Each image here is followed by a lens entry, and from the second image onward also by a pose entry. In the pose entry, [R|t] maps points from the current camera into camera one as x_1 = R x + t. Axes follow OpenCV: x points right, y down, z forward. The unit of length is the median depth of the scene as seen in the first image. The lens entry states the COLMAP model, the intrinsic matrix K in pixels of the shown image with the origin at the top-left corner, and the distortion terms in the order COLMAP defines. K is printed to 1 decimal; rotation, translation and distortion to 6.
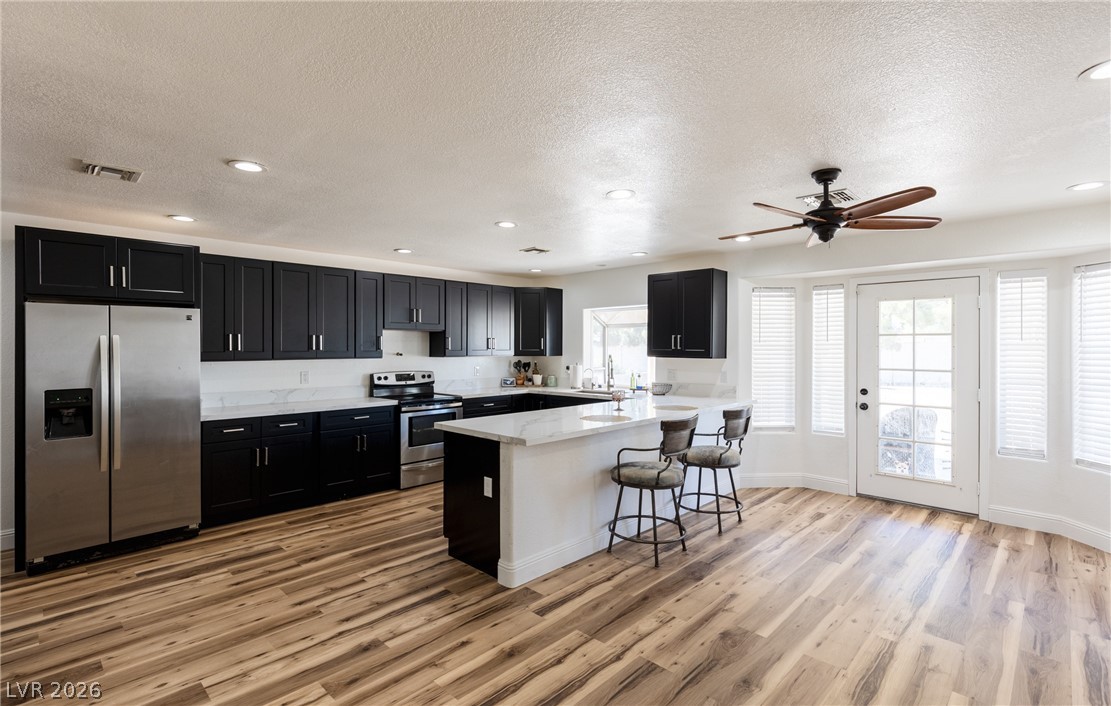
lens RADIAL K [[513.4, 0, 572.1], [0, 513.4, 347.8], [0, 0, 1]] dist [0.011746, -0.000691]
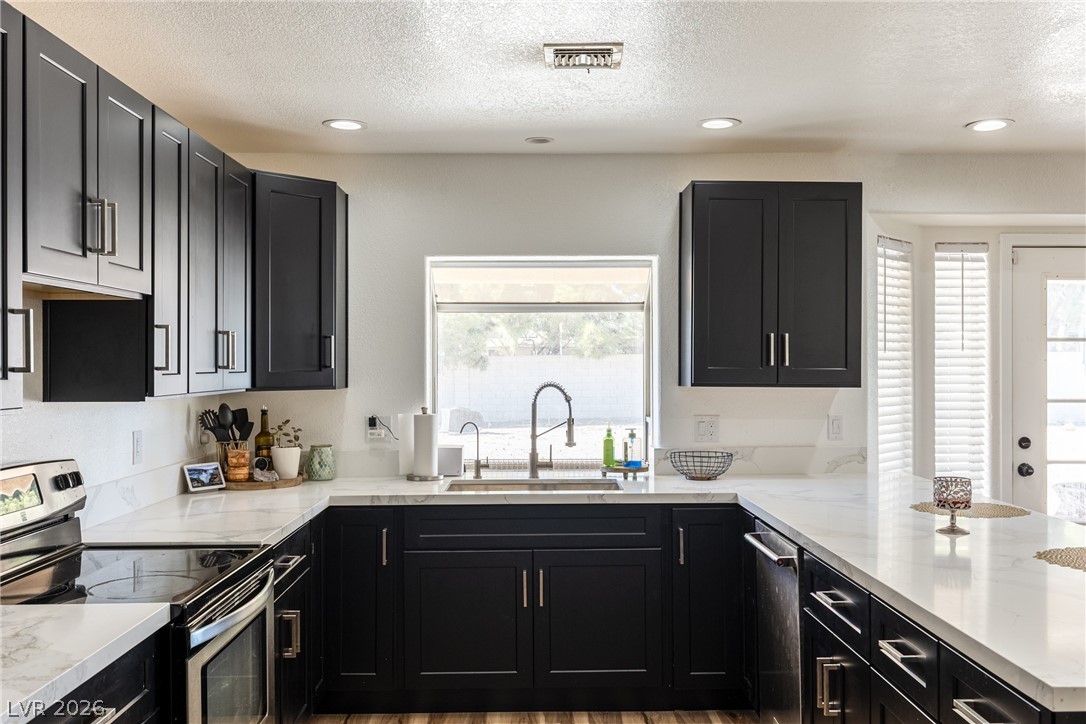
lens RADIAL K [[983.9, 0, 546.3], [0, 983.9, 364.3], [0, 0, 1]] dist [0.001330, 0.000000]
pose [[0.722536, -0.001215, 0.691332, -0.553512], [0.001062, 0.999999, 0.000647, -0.000363], [-0.691333, 0.000267, 0.722537, 0.627329]]
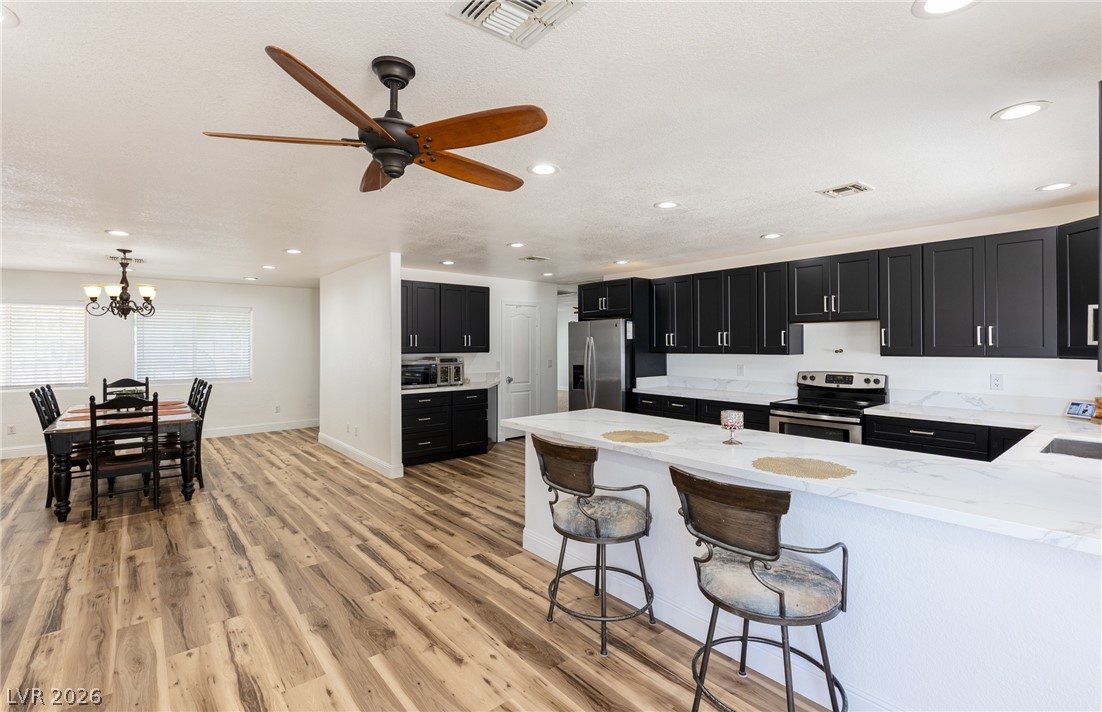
lens RADIAL K [[509.2, 0, 539.2], [0, 509.2, 345.4], [0, 0, 1]] dist [0.011746, -0.000691]
pose [[-0.146155, 0.004016, -0.989253, 0.670649], [0.003159, 0.999989, 0.003593, -0.001539], [0.989257, -0.002600, -0.146166, 0.780092]]
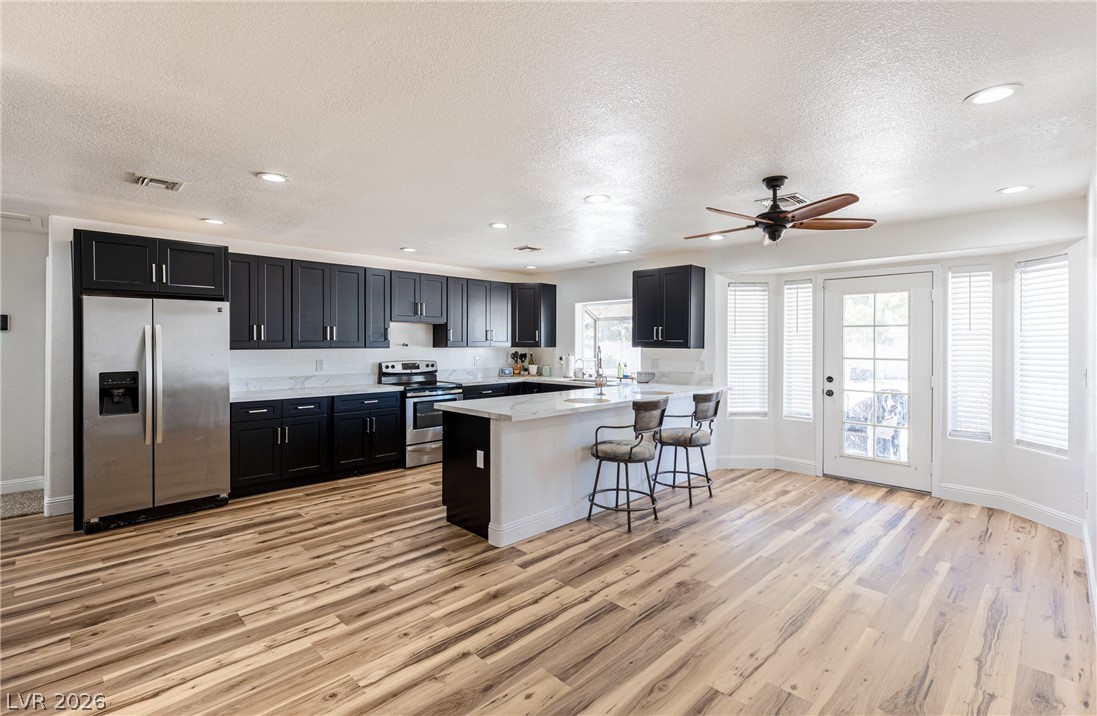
lens RADIAL K [[506.9, 0, 562.5], [0, 506.9, 342.1], [0, 0, 1]] dist [0.011746, -0.000691]
pose [[0.999587, 0.001226, -0.028704, 0.034609], [-0.001239, 0.999999, -0.000440, 0.007963], [0.028703, 0.000475, 0.999588, -0.079756]]
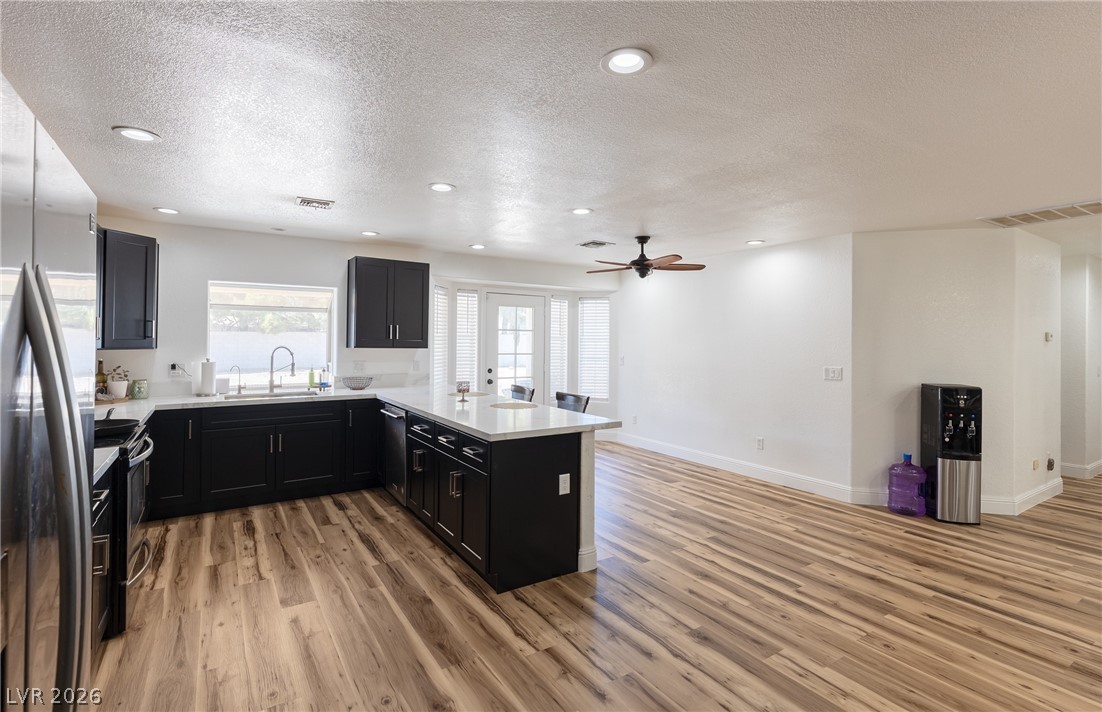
lens RADIAL K [[509.2, 0, 547.5], [0, 509.2, 336.7], [0, 0, 1]] dist [0.011746, -0.000691]
pose [[0.249294, 0.008723, 0.968389, -0.750176], [-0.010598, 0.999924, -0.006279, 0.000108], [-0.968370, -0.008697, 0.249367, 0.541366]]
